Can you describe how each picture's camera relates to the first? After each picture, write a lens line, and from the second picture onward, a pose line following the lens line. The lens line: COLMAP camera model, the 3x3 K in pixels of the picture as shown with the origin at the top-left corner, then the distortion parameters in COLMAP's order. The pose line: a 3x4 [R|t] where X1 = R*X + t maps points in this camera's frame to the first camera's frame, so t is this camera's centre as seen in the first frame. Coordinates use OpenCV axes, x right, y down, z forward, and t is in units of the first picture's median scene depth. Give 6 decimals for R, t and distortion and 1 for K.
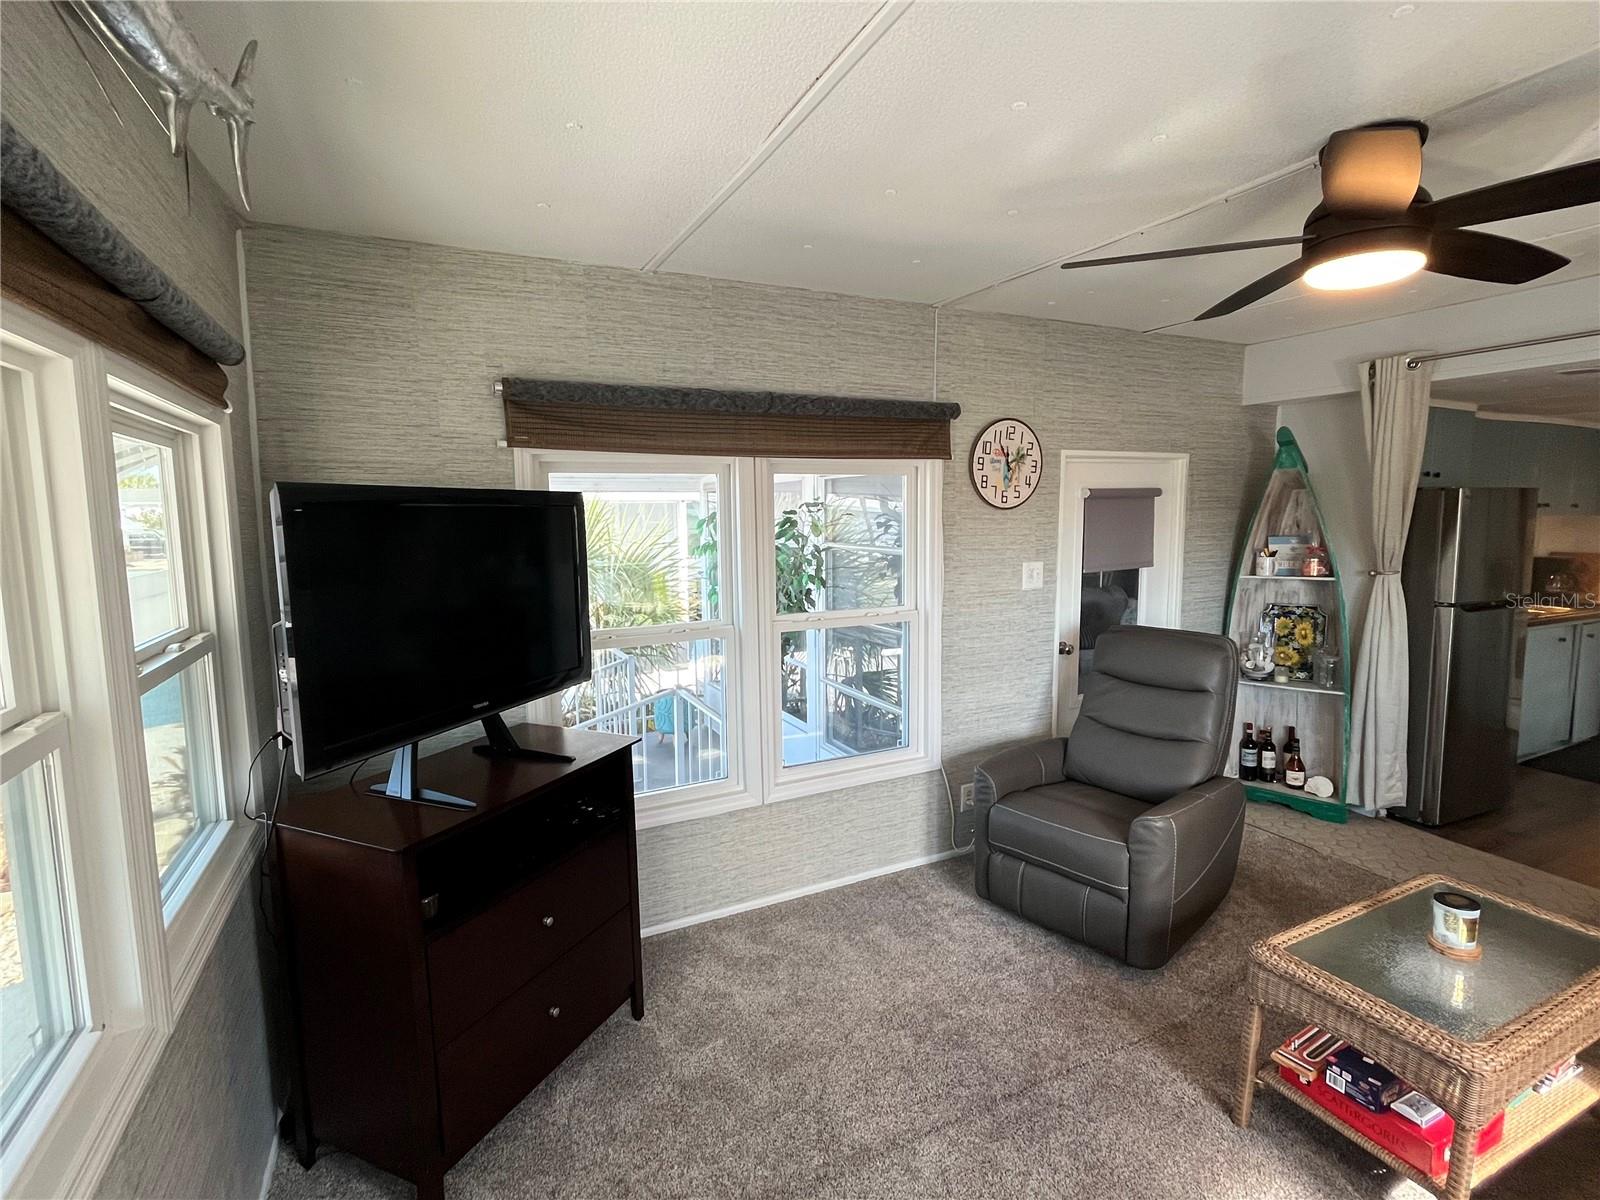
lens RADIAL K [[766.3, 0, 800.0], [0, 766.3, 600.0], [0, 0, 1]] dist [-0.002957, -0.000682]
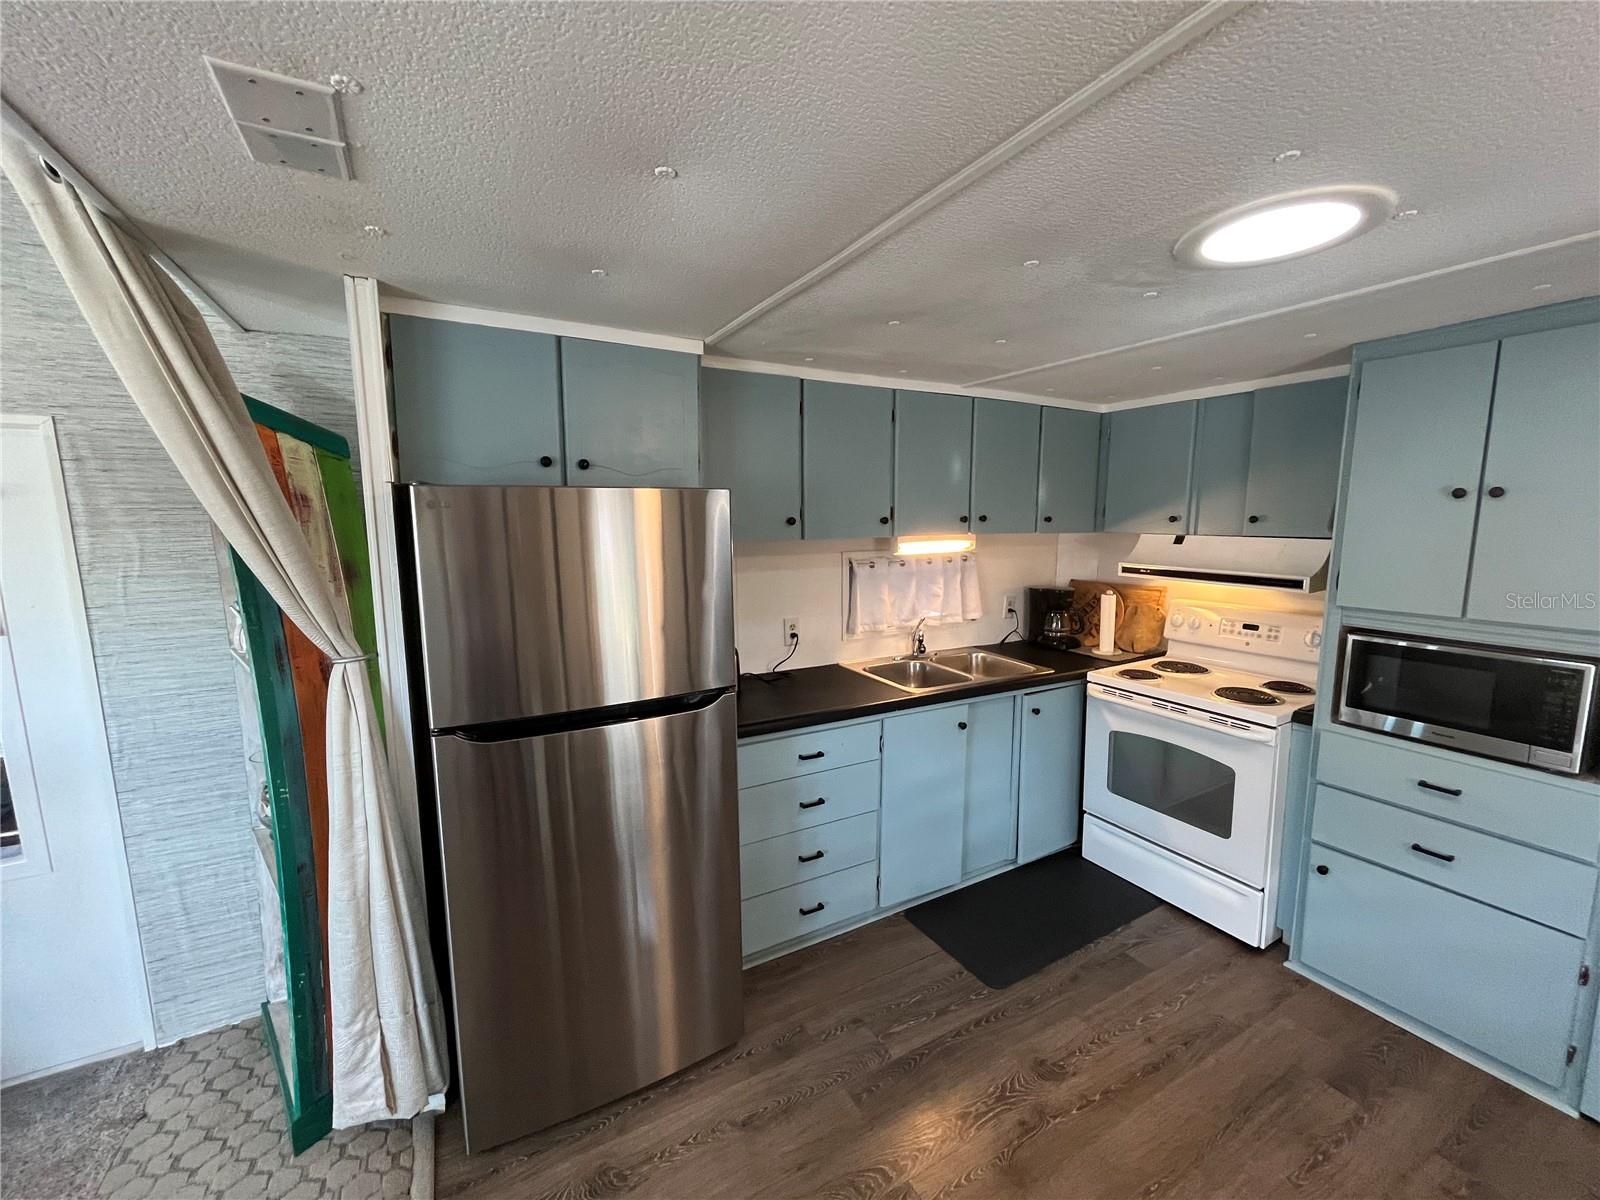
lens RADIAL K [[643.5, 0, 800.0], [0, 643.5, 600.0], [0, 0, 1]] dist [-0.008811, 0.000128]
pose [[0.999024, 0.008585, 0.043320, 0.799278], [-0.010001, 0.999420, 0.032564, -0.069601], [-0.043015, -0.032965, 0.998530, 0.436854]]
